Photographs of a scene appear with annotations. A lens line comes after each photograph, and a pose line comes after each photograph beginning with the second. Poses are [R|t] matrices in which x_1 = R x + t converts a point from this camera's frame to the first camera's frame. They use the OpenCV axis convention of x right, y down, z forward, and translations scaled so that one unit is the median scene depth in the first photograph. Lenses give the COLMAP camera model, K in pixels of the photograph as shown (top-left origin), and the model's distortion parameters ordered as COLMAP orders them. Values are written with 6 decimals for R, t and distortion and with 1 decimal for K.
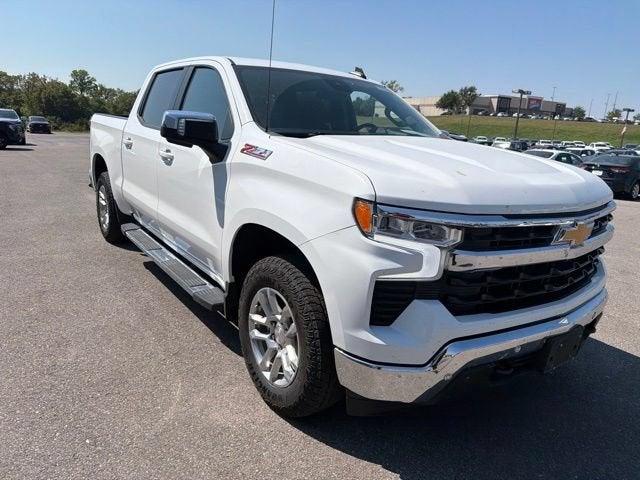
lens RADIAL K [[456.8, 0, 322.4], [0, 456.8, 237.0], [0, 0, 1]] dist [0.058245, -0.076261]
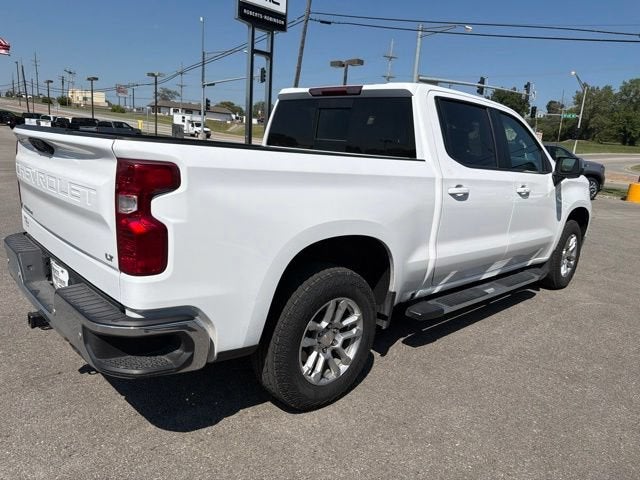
lens RADIAL K [[456.8, 0, 322.4], [0, 456.8, 237.0], [0, 0, 1]] dist [0.058245, -0.076261]
pose [[-0.130983, -0.273812, 0.952822, -1.780632], [0.156856, 0.943273, 0.292630, -0.613529], [-0.978897, 0.187785, -0.080604, 2.023076]]
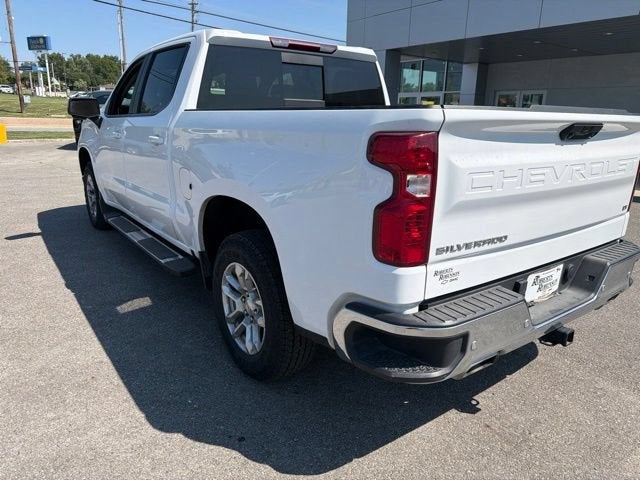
lens RADIAL K [[460.7, 0, 321.7], [0, 460.7, 241.5], [0, 0, 1]] dist [0.006650, -0.002712]
pose [[-0.996454, -0.078803, -0.029483, -0.456382], [-0.083118, 0.867549, 0.490357, -0.771663], [-0.013063, 0.491069, -0.871023, 3.129382]]
